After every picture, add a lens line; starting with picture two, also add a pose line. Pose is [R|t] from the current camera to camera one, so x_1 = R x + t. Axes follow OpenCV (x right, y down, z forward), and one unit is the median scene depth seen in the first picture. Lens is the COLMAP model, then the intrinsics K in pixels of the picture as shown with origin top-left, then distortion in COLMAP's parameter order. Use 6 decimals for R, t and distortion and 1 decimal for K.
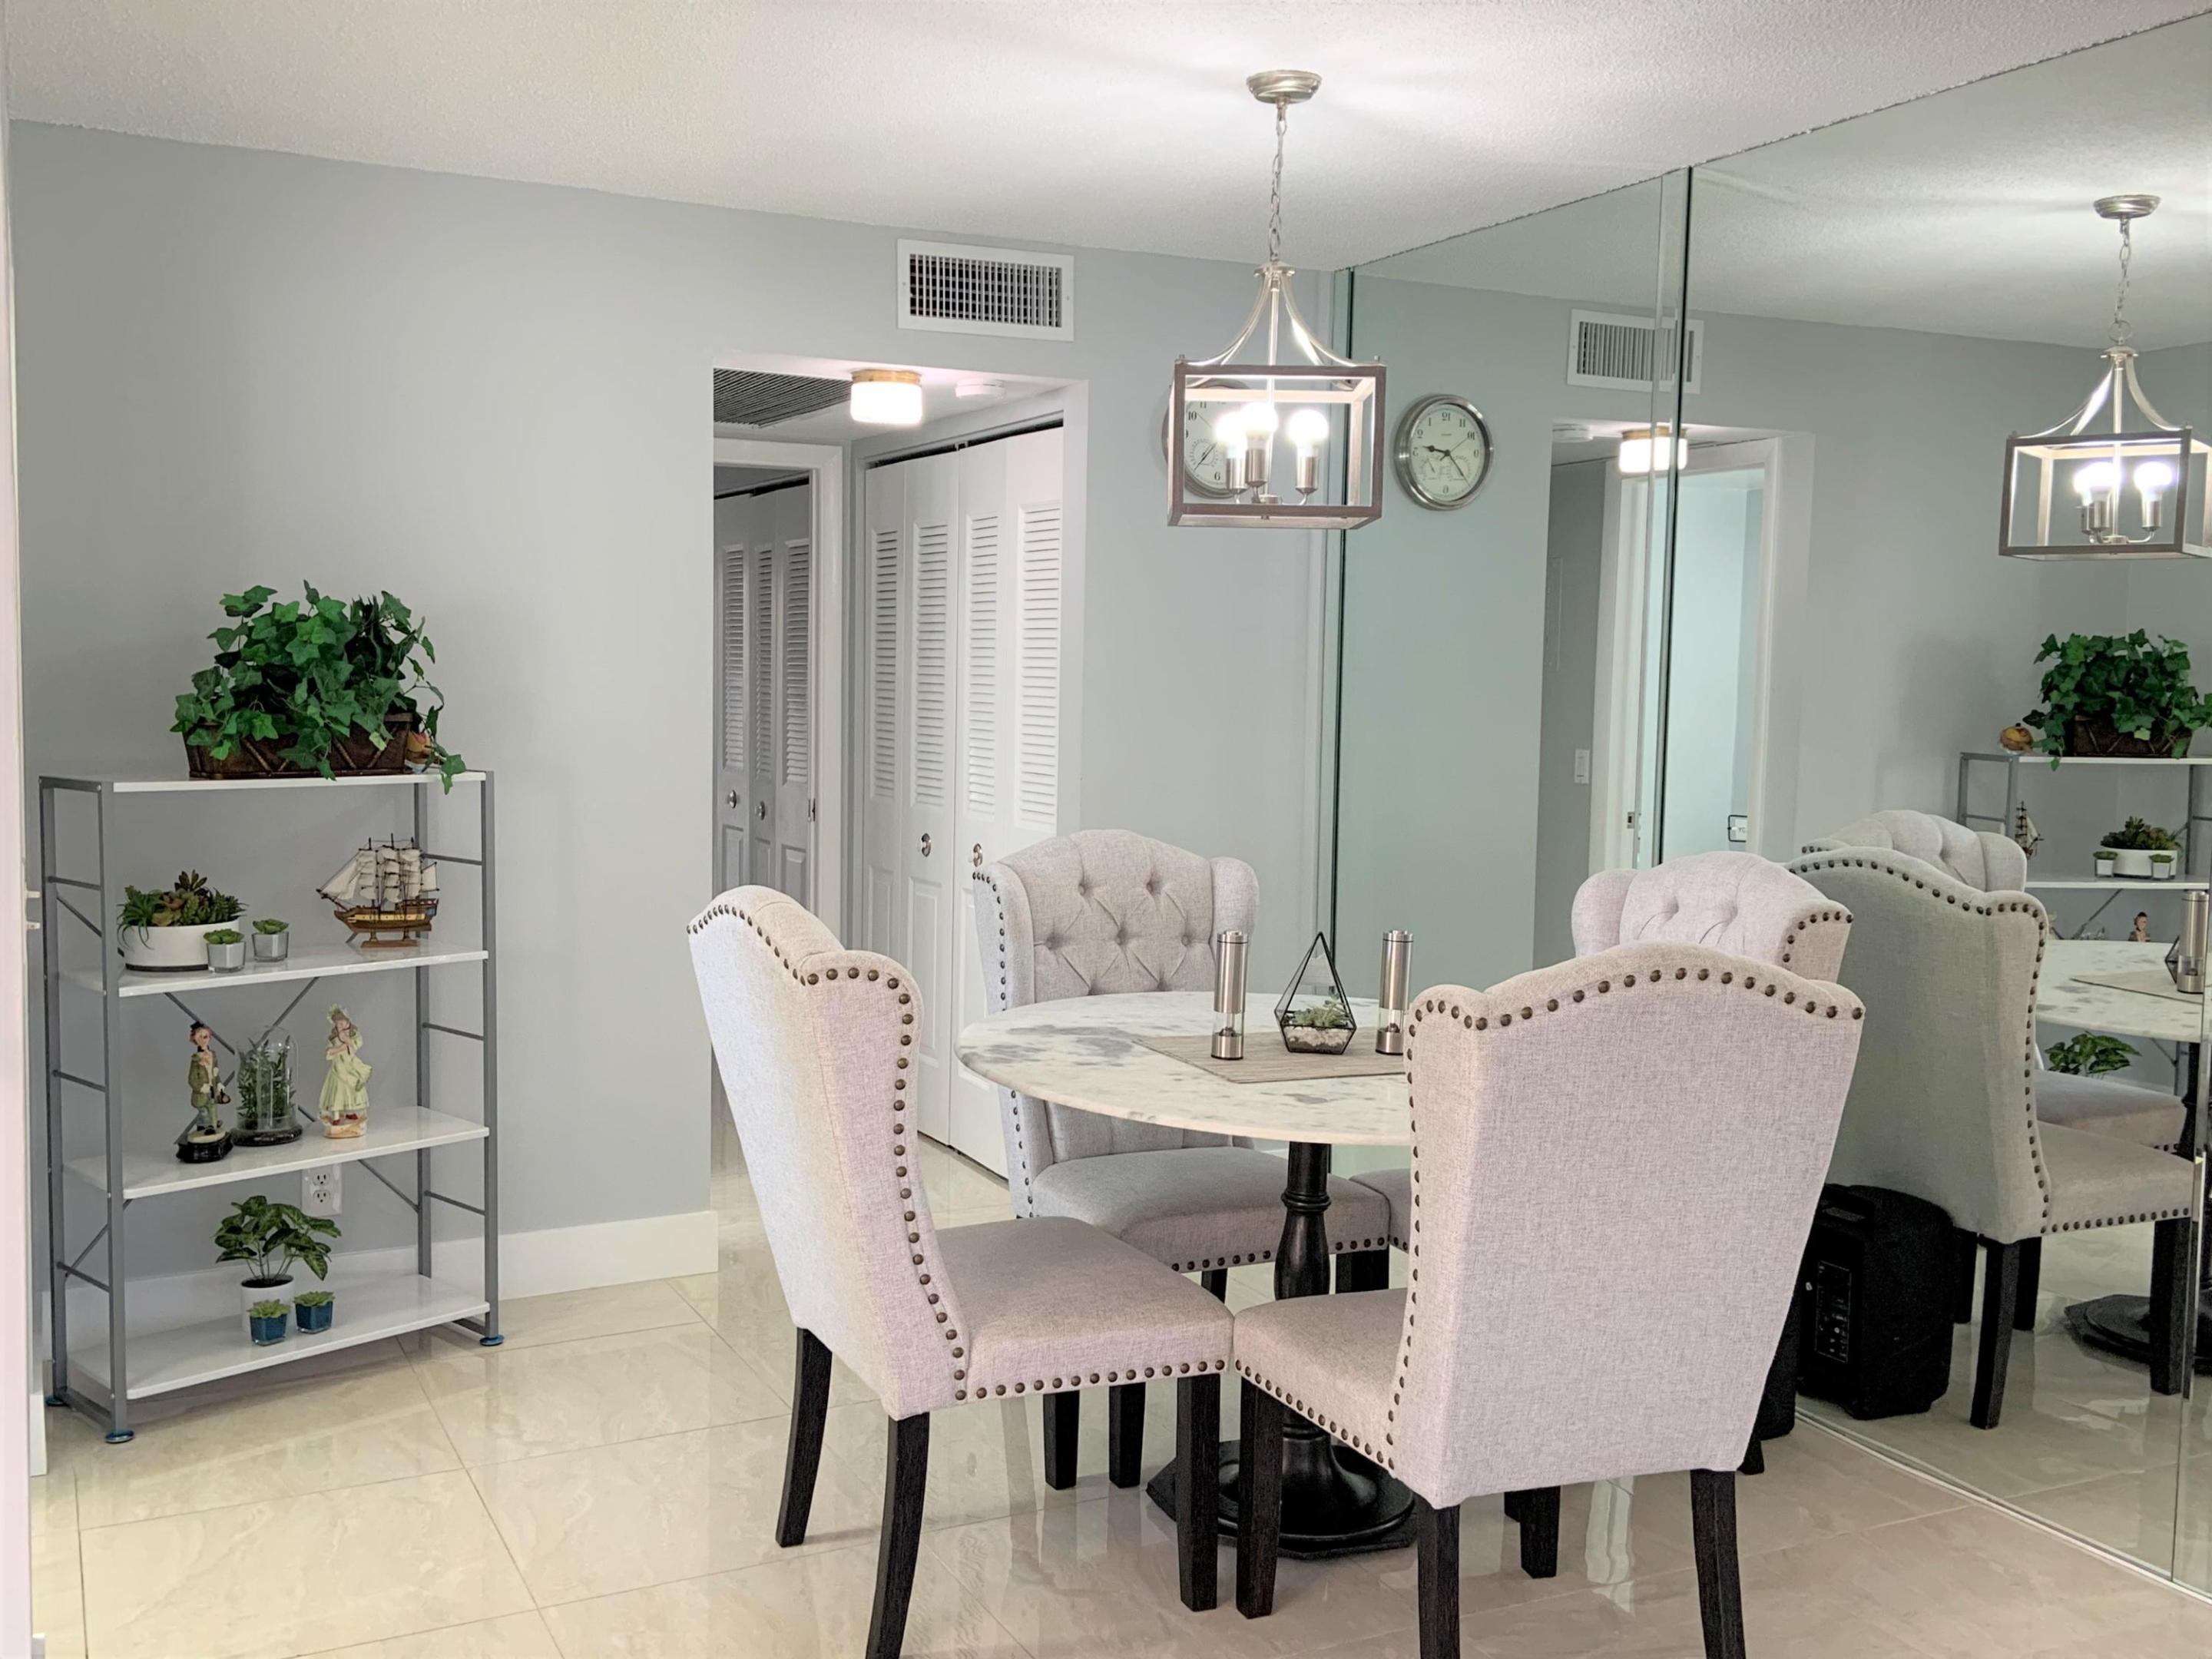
lens RADIAL K [[2055.9, 0, 1104.9], [0, 2055.9, 827.6], [0, 0, 1]] dist [0.050388, 0.000000]
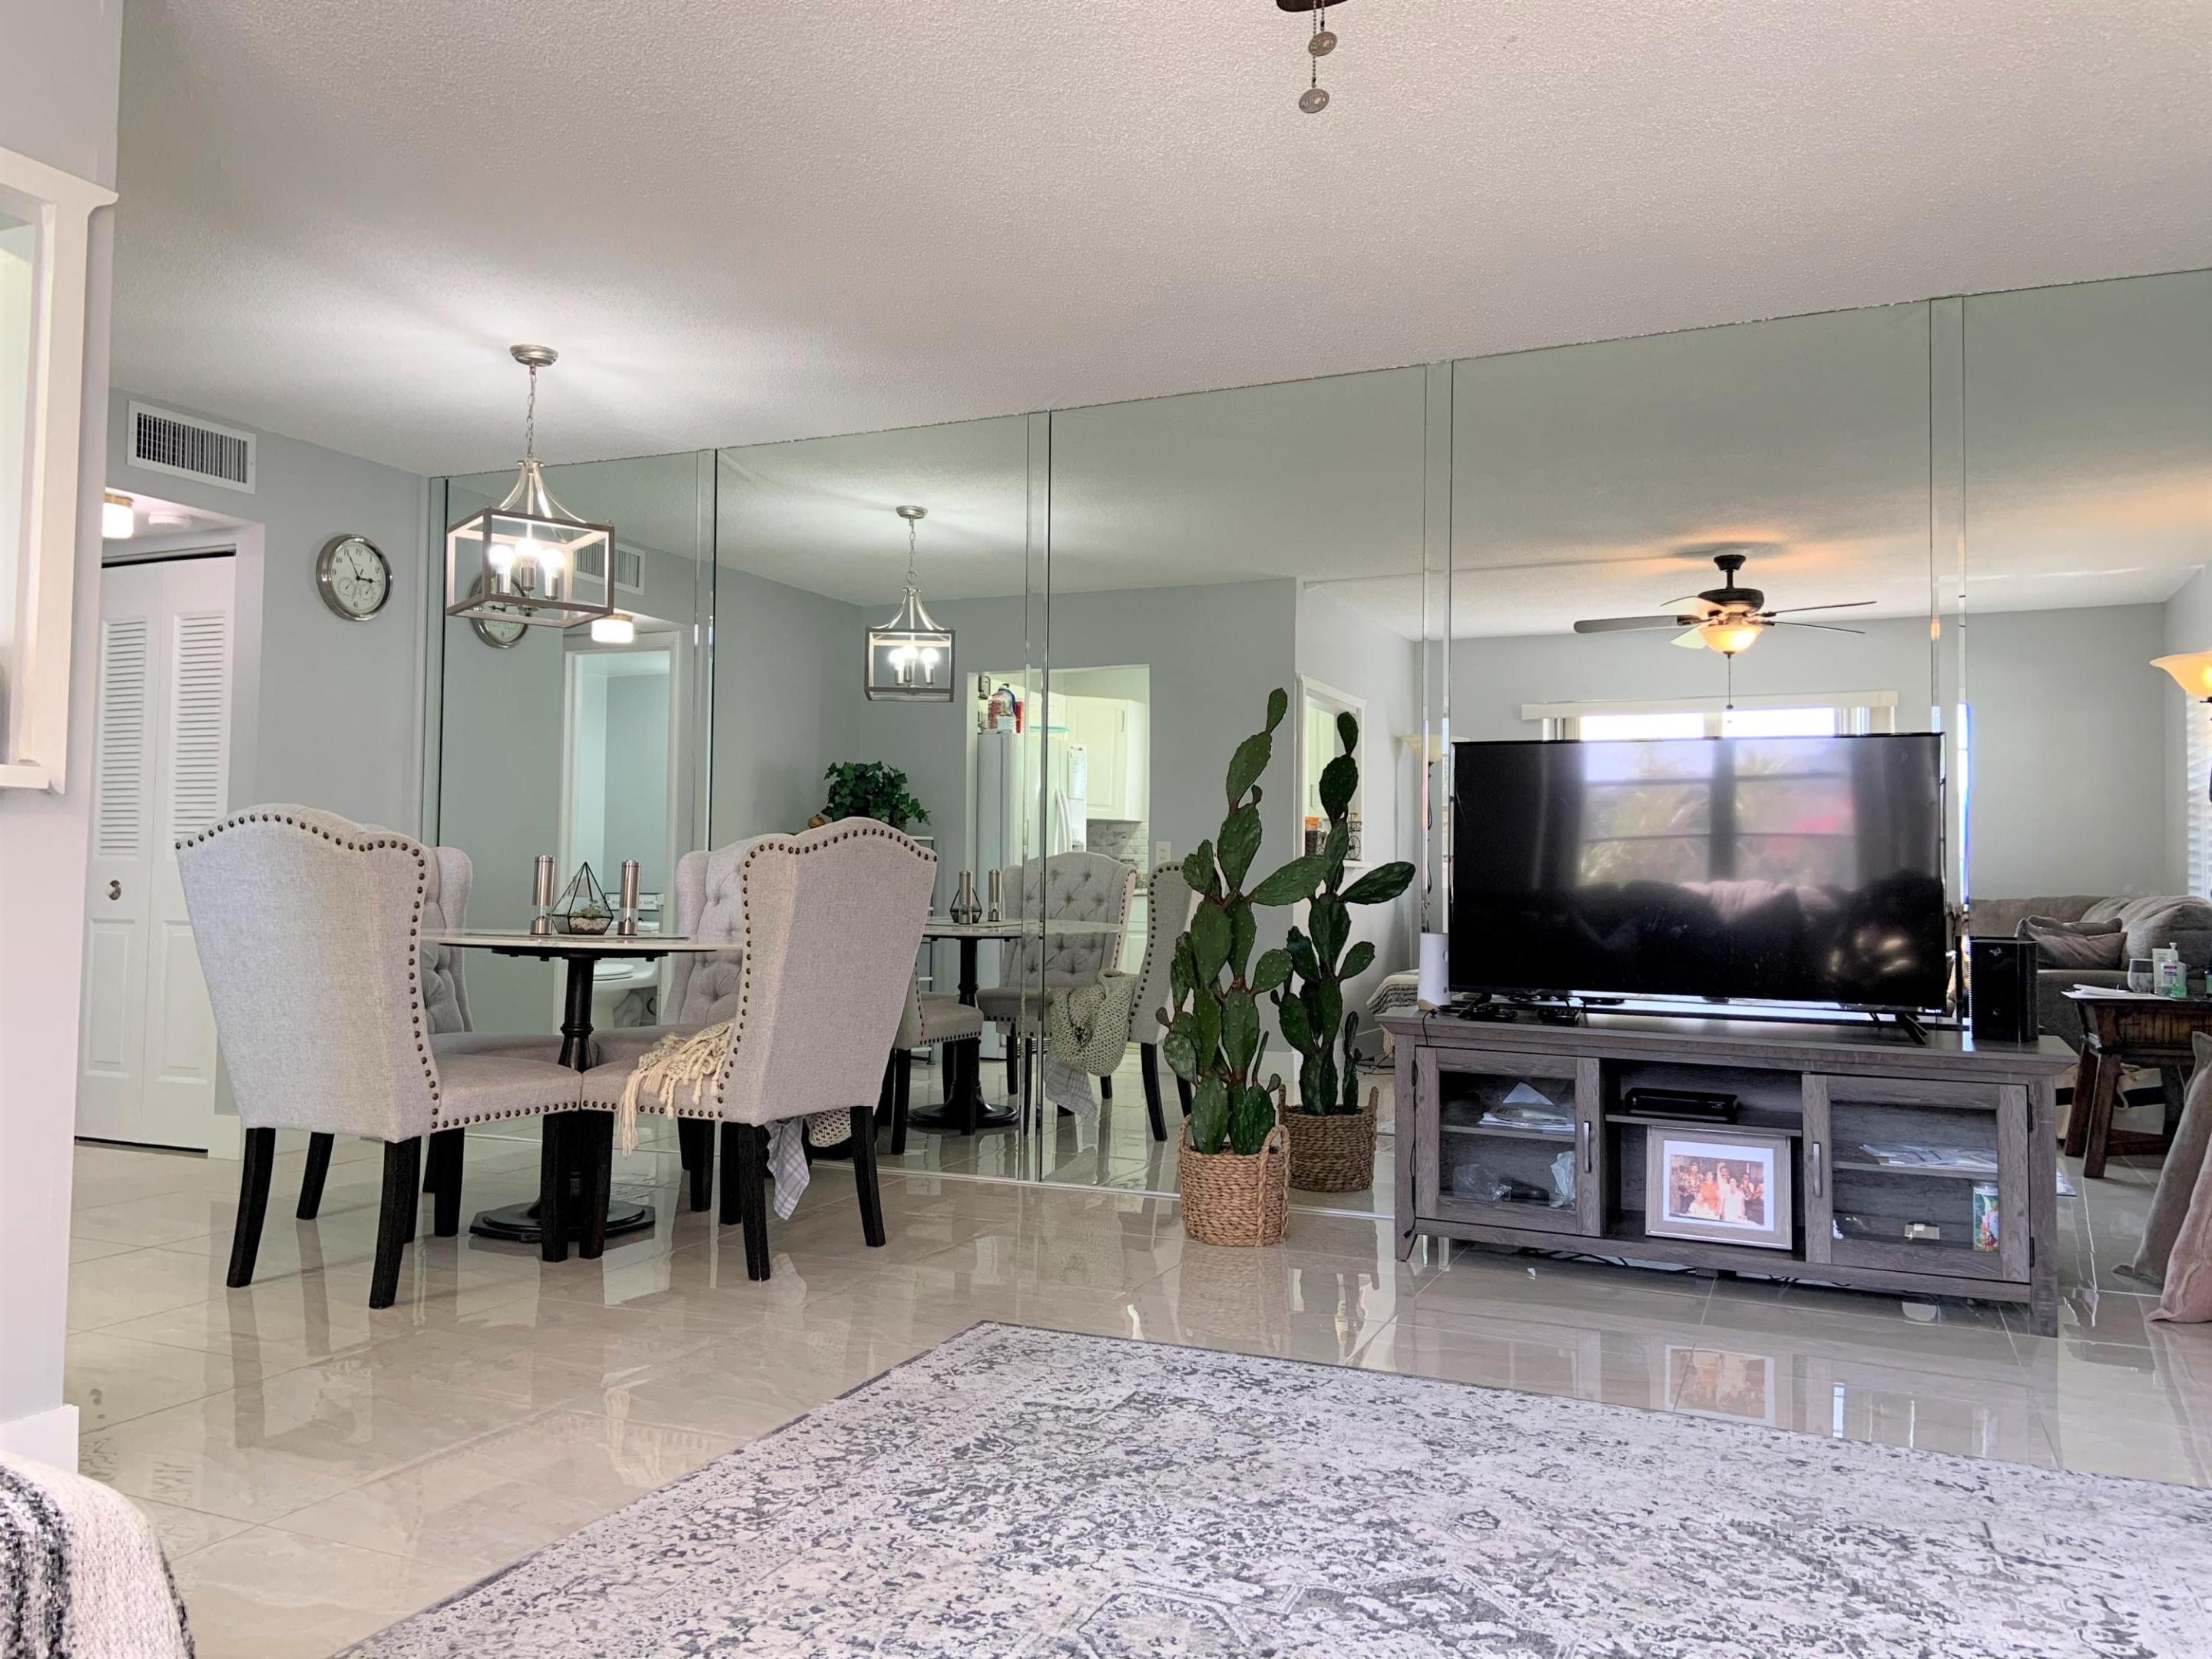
lens RADIAL K [[1644.7, 0, 1109.1], [0, 1644.7, 833.5], [0, 0, 1]] dist [0.085539, -0.081814]
pose [[0.761181, 0.014645, 0.648374, -0.358763], [0.053282, 0.994953, -0.085026, 0.134595], [-0.646347, 0.099267, 0.756559, -0.222705]]
